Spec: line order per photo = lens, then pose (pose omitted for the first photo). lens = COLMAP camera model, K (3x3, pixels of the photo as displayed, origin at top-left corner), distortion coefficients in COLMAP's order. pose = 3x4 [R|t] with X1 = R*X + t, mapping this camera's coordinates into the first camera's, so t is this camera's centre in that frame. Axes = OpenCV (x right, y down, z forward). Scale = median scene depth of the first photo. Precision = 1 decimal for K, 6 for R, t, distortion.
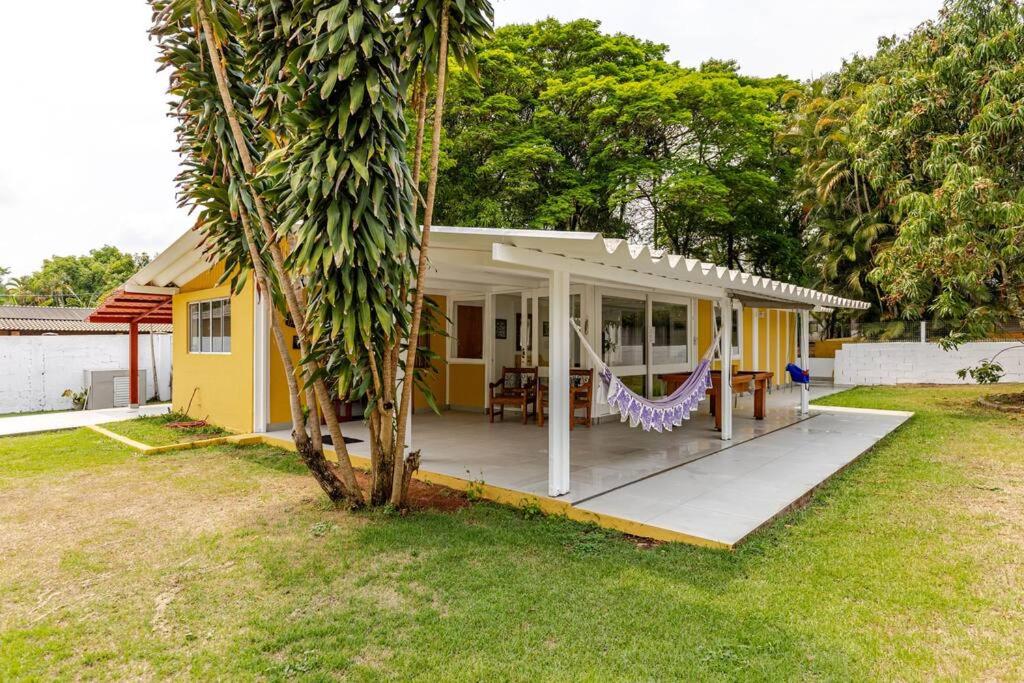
lens RADIAL K [[569.2, 0, 513.7], [0, 569.2, 338.1], [0, 0, 1]] dist [0.000334, 0.000843]
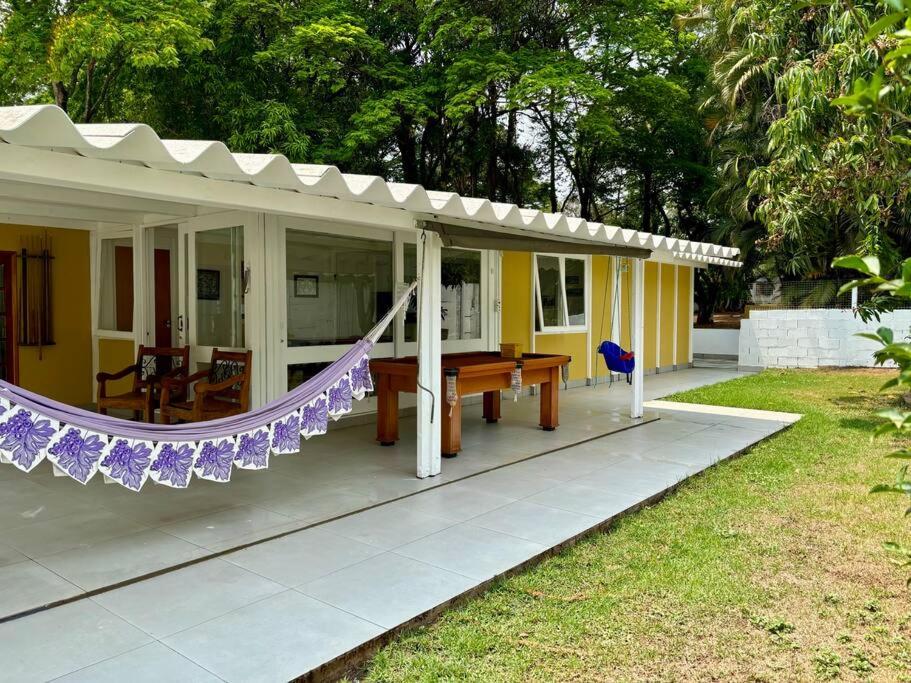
lens RADIAL K [[687.6, 0, 454.5], [0, 687.6, 343.1], [0, 0, 1]] dist [0.052294, -0.060324]
pose [[0.999004, 0.004566, 0.044396, 0.199413], [-0.007307, 0.998063, 0.061782, -0.000523], [-0.044028, -0.062045, 0.997102, 0.164958]]
